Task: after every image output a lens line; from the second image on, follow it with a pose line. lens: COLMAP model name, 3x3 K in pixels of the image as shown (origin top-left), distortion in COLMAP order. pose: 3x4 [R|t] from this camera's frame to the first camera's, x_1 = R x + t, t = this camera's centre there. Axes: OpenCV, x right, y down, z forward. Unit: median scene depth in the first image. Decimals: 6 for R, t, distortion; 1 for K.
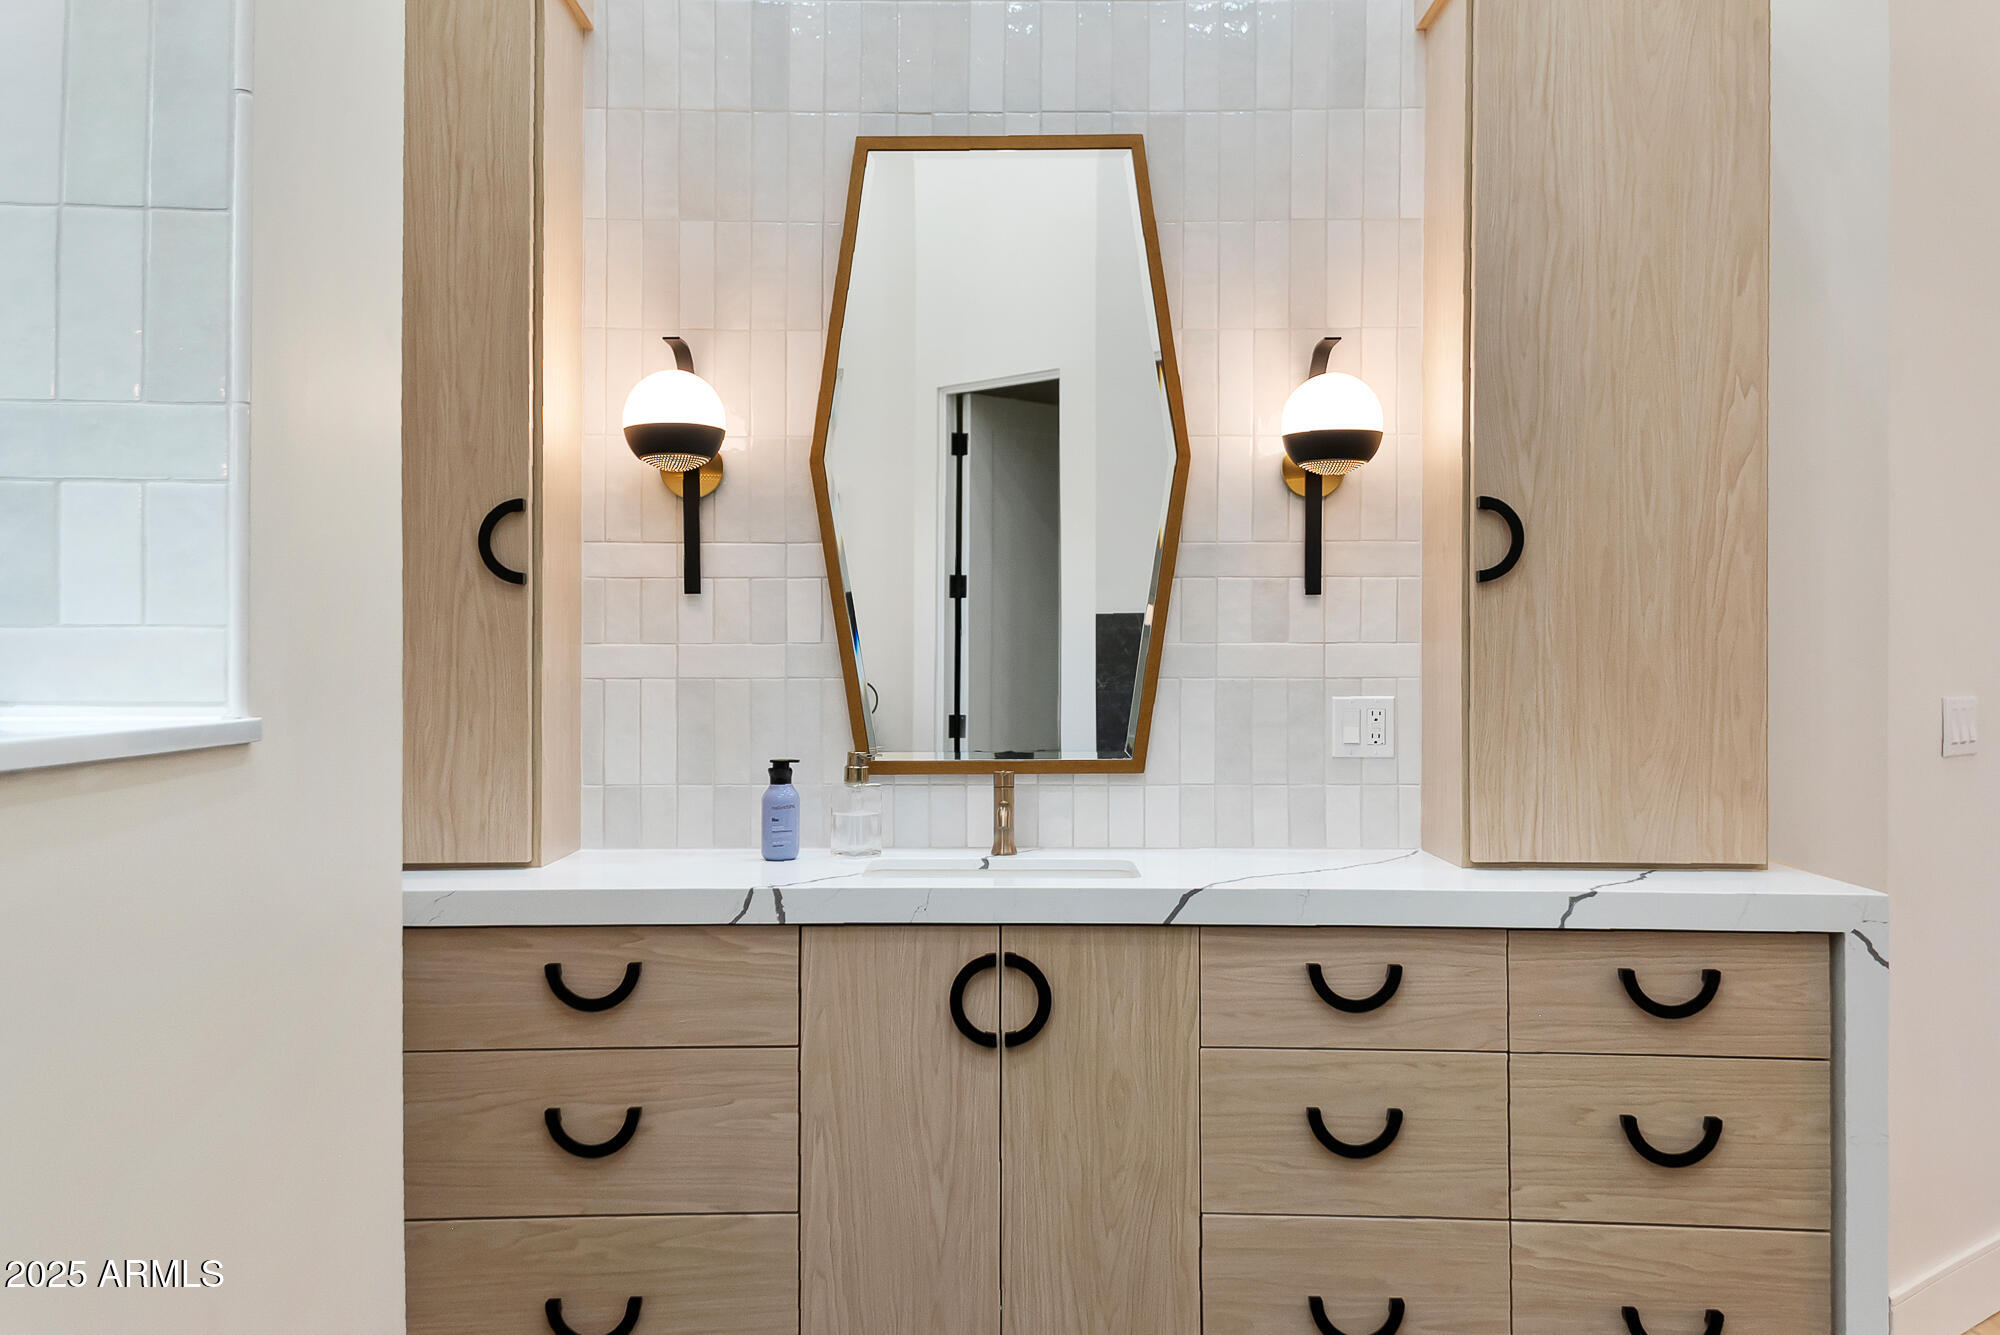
lens RADIAL K [[1922.6, 0, 932.6], [0, 1922.6, 657.9], [0, 0, 1]] dist [0.162177, -0.005387]
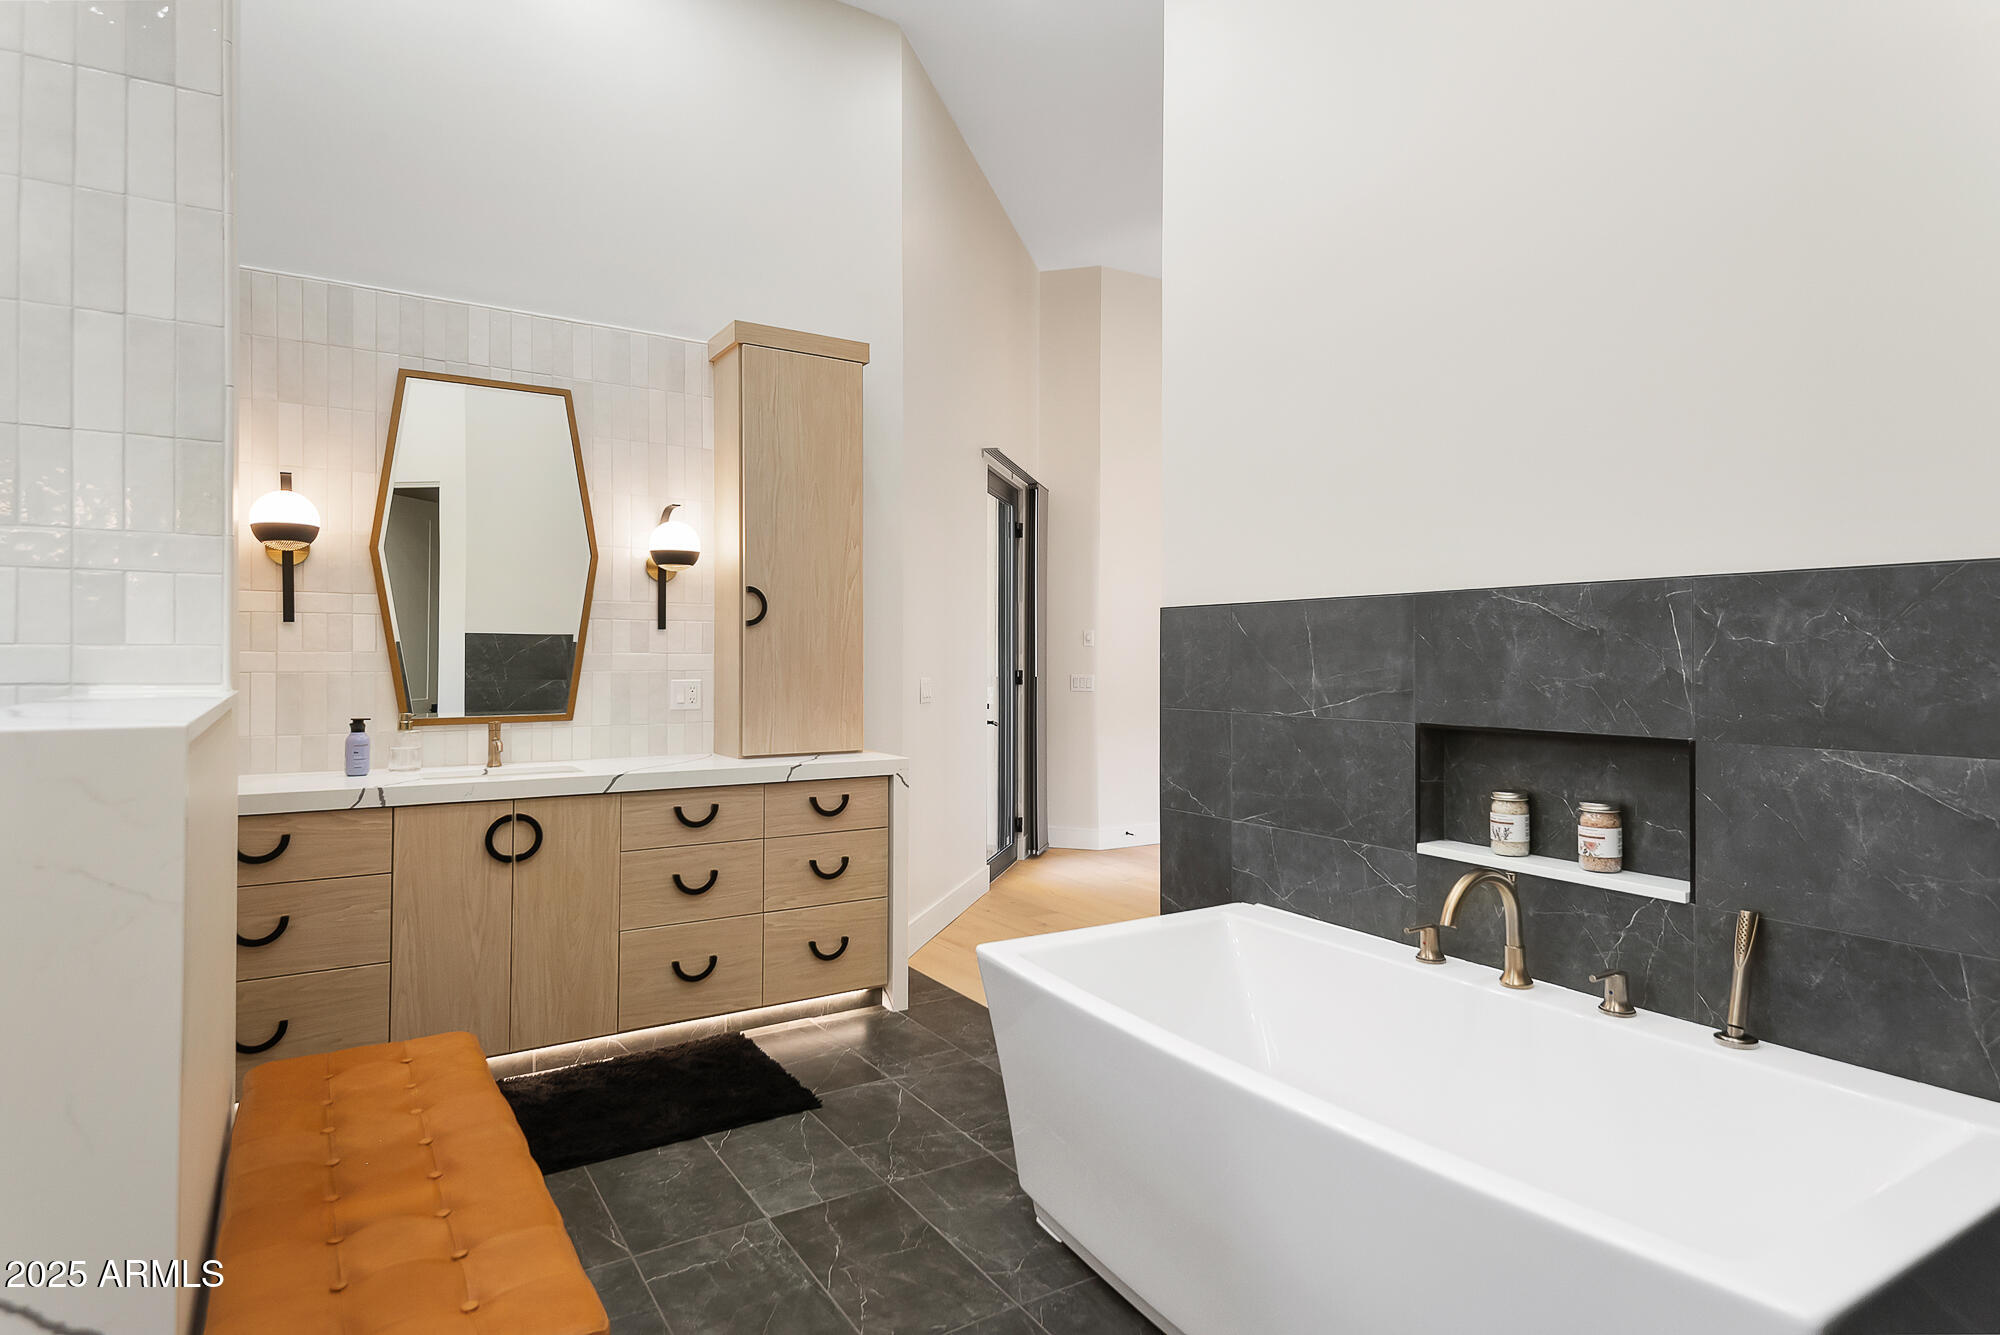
lens RADIAL K [[1094.6, 0, 1009.8], [0, 1094.6, 653.4], [0, 0, 1]] dist [0.041293, -0.000182]
pose [[0.843928, 0.005462, 0.536429, -0.123175], [-0.002341, 0.999976, -0.006498, -0.001186], [-0.536451, 0.004228, 0.843921, -0.175790]]
